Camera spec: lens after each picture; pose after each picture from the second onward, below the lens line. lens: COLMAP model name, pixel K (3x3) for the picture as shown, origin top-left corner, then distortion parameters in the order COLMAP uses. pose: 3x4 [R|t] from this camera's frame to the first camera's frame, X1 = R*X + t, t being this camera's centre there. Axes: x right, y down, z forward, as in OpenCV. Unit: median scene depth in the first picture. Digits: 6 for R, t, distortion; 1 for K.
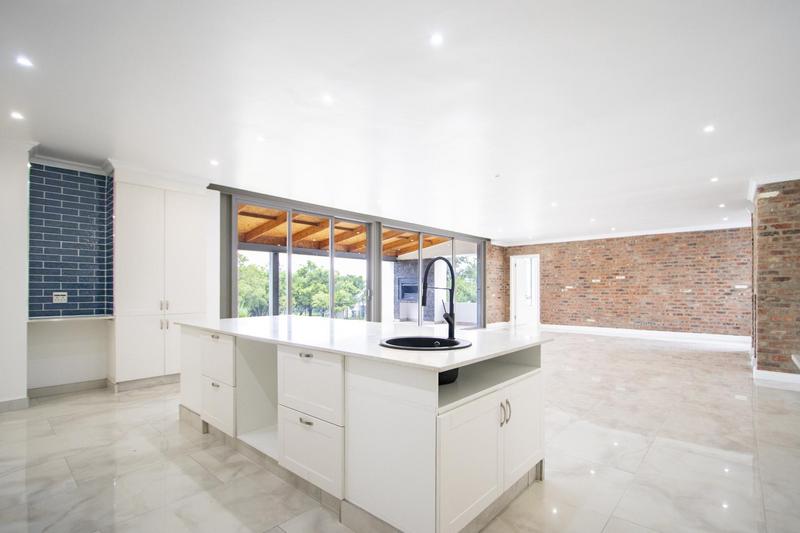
lens RADIAL K [[368.7, 0, 386.0], [0, 368.7, 288.1], [0, 0, 1]] dist [-0.003419, 0.000031]
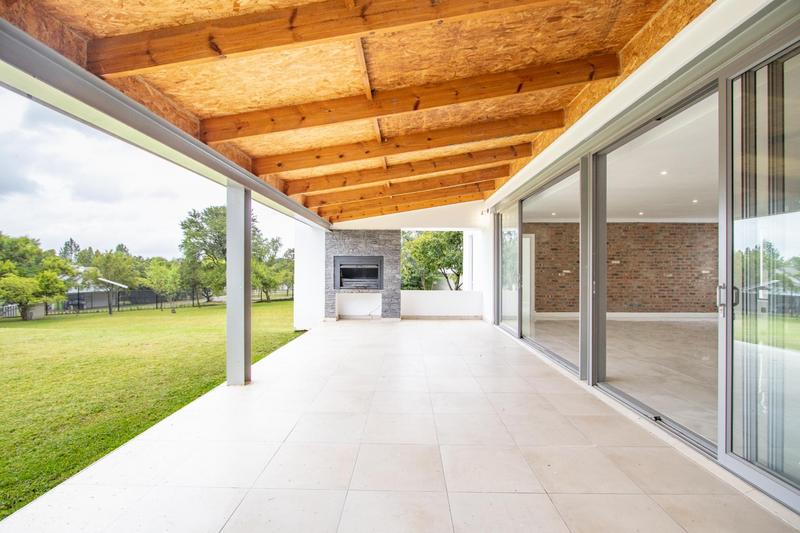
lens RADIAL K [[368.7, 0, 399.7], [0, 368.7, 268.9], [0, 0, 1]] dist [-0.003419, 0.000031]
pose [[0.747031, 0.002850, 0.664783, -0.490052], [-0.004562, 0.999989, 0.000839, -0.008237], [-0.664773, -0.003660, 0.747036, 0.643905]]
